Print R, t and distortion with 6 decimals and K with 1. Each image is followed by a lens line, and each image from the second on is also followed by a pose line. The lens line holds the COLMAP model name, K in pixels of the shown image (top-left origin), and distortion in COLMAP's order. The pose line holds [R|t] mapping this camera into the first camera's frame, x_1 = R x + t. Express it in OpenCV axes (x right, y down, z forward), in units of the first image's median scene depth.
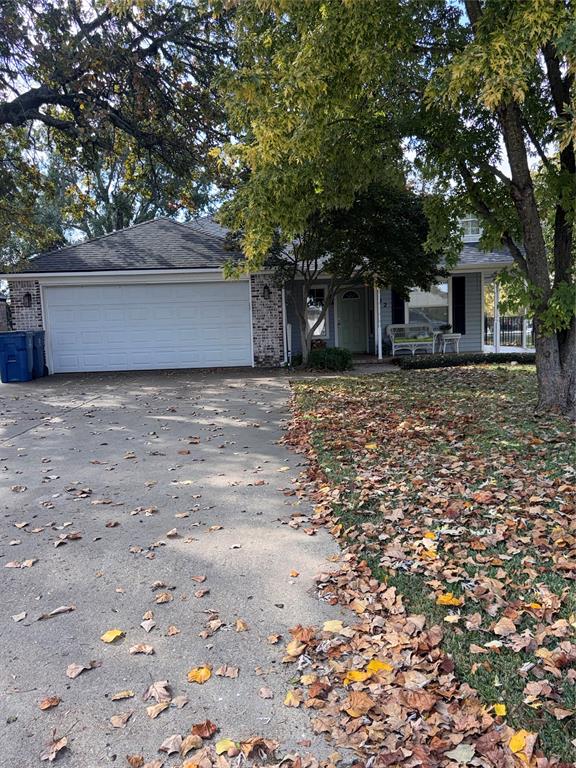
lens RADIAL K [[635.2, 0, 288.0], [0, 635.2, 384.0], [0, 0, 1]] dist [0.066605, -0.081225]
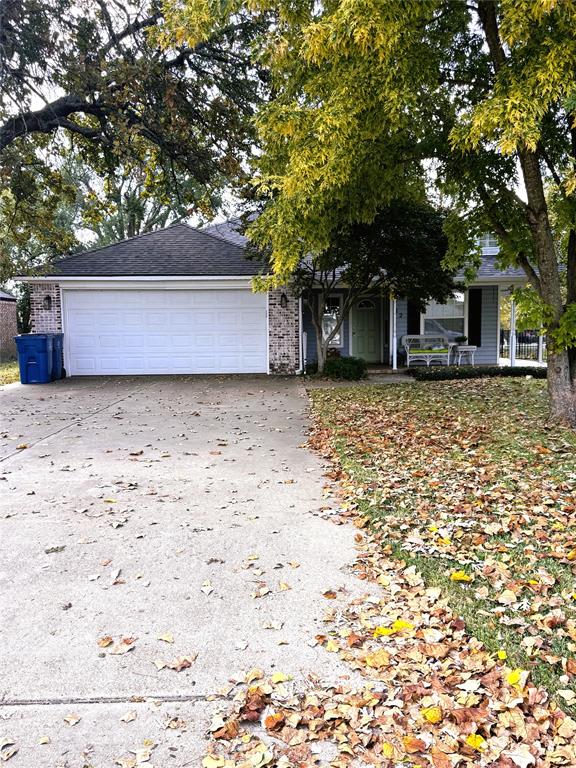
lens RADIAL K [[660.3, 0, 287.7], [0, 660.3, 381.3], [0, 0, 1]] dist [0.095667, -0.134816]
pose [[0.999625, 0.024973, -0.011224, -0.030844], [-0.025153, 0.999553, -0.016178, 0.001363], [0.010815, 0.016454, 0.999806, -0.116662]]
